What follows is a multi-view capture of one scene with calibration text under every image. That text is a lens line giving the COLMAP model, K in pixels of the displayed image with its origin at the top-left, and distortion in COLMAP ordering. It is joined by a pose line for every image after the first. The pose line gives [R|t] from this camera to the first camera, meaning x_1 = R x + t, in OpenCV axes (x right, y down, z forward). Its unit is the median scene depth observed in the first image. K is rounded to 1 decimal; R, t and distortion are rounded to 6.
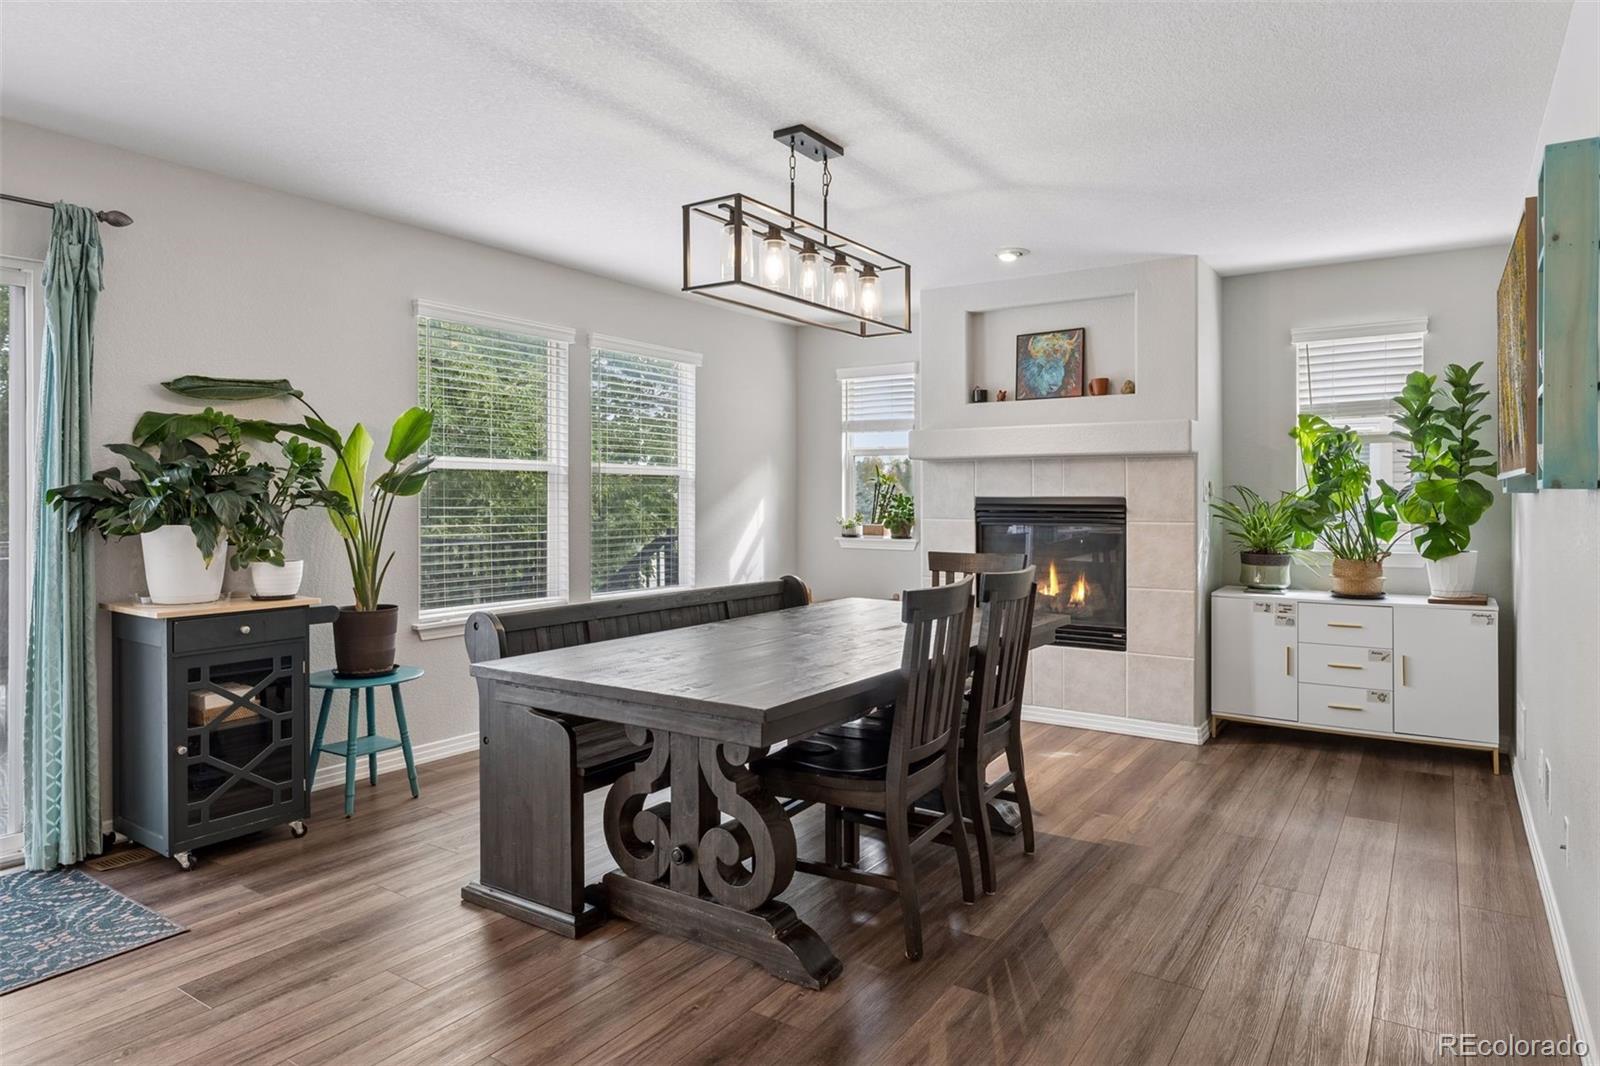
lens RADIAL K [[960.2, 0, 810.4], [0, 960.2, 502.4], [0, 0, 1]] dist [0.000967, -0.000573]
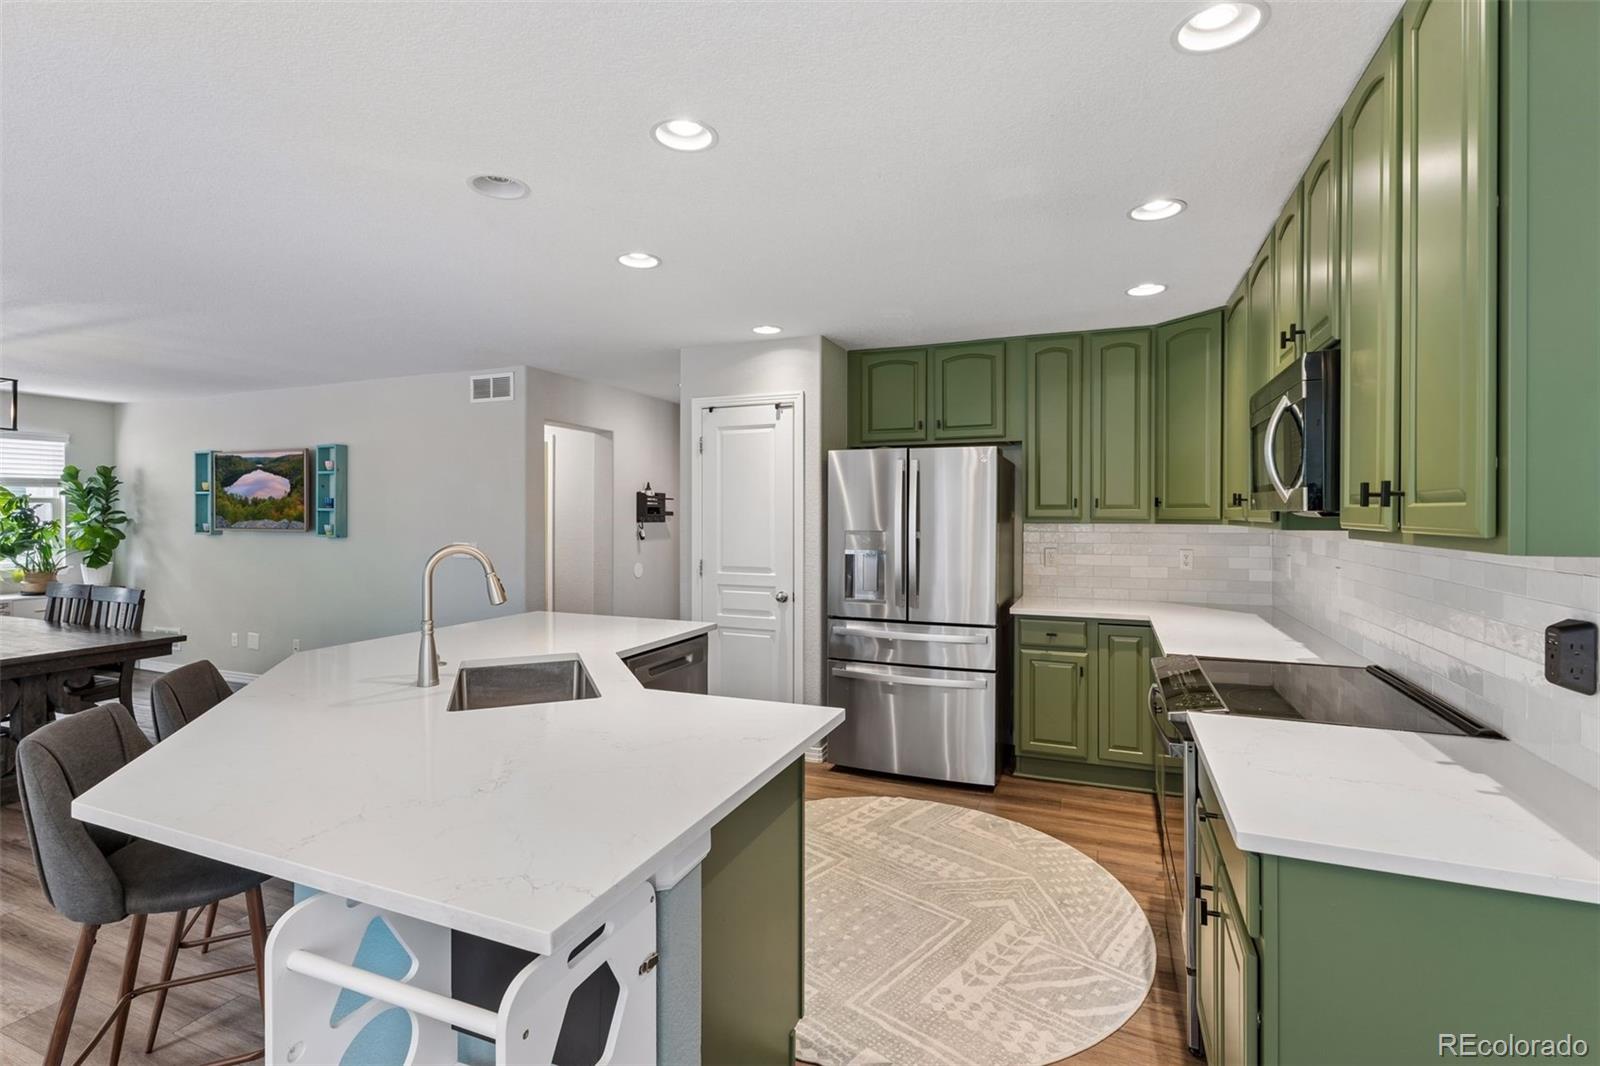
lens RADIAL K [[736.5, 0, 791.7], [0, 736.5, 517.5], [0, 0, 1]] dist [0.004398, 0.000254]
pose [[-0.183077, -0.006064, 0.983080, -0.929687], [0.003155, 0.999972, 0.006756, -0.041211], [-0.983093, 0.004338, -0.183053, -0.076454]]
